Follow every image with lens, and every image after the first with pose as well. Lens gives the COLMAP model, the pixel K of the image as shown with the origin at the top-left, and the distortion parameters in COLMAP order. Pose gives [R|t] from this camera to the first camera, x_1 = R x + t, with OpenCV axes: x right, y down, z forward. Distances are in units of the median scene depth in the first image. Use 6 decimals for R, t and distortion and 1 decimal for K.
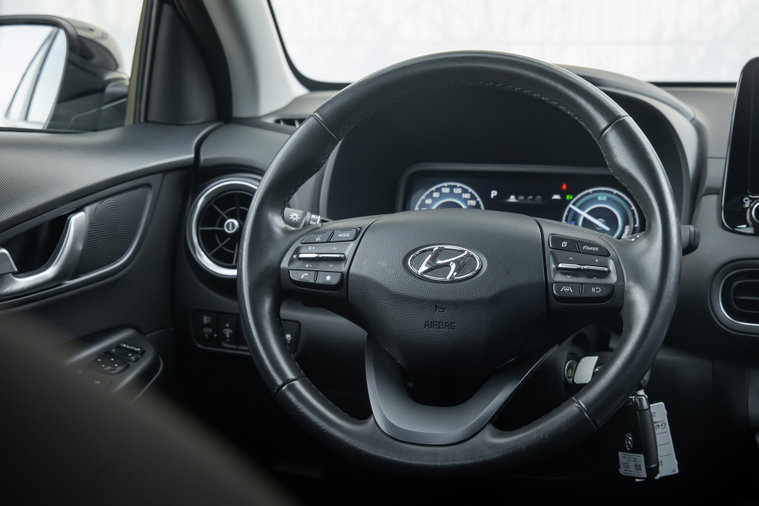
lens RADIAL K [[1360.0, 0, 385.1], [0, 1360.0, 246.4], [0, 0, 1]] dist [0.043482, 0.000000]
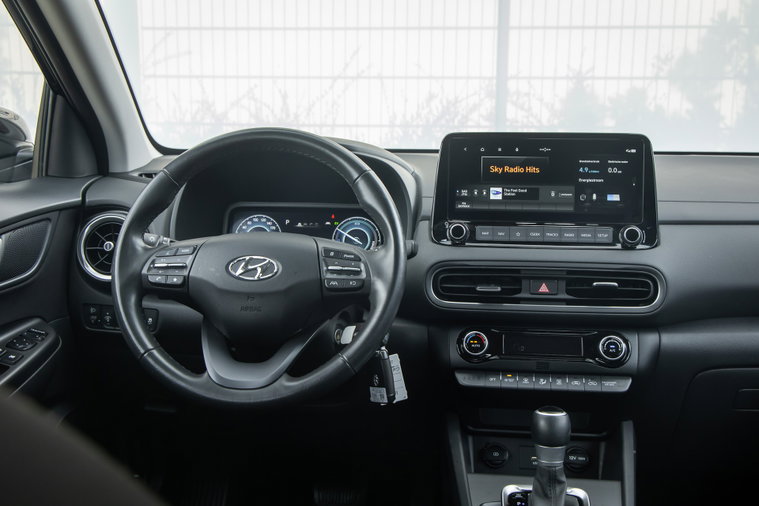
lens RADIAL K [[866.3, 0, 382.5], [0, 866.3, 255.4], [0, 0, 1]] dist [0.007575, 0.000000]
pose [[0.983587, -0.020828, 0.179227, 0.009916], [0.020928, 0.999780, 0.001335, 0.000106], [-0.179215, 0.002438, 0.983807, 0.022890]]
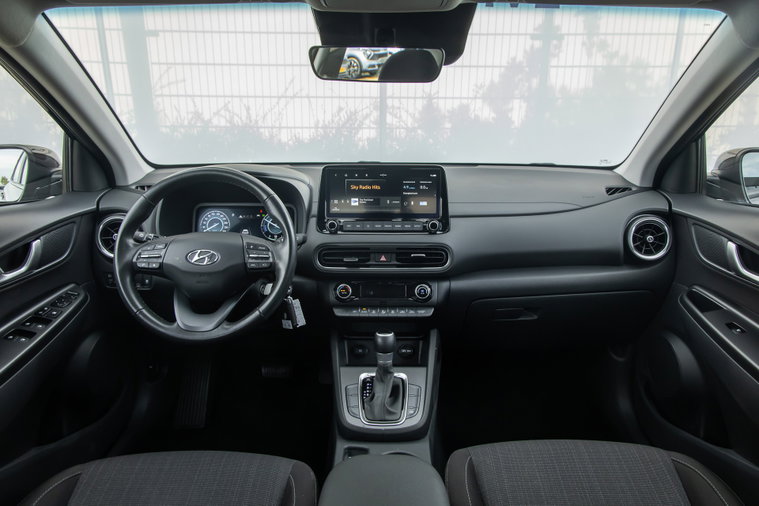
lens RADIAL K [[520.4, 0, 386.6], [0, 520.4, 253.3], [0, 0, 1]] dist [0.007945, -0.001076]
pose [[0.956468, -0.073193, 0.282510, 0.076453], [0.039082, 0.991444, 0.124548, -0.079297], [-0.289209, -0.108085, 0.951145, 0.000507]]
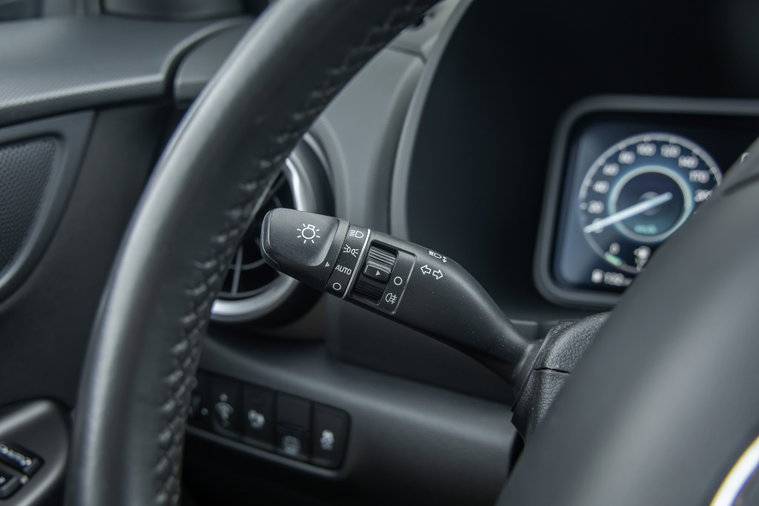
lens RADIAL K [[893.8, 0, 378.6], [0, 893.8, 258.8], [0, 0, 1]] dist [0.034099, 0.000000]
pose [[0.988242, 0.042814, -0.146780, -0.005133], [-0.022367, 0.990148, 0.138226, -0.046986], [0.151252, -0.133318, 0.979464, 0.666291]]
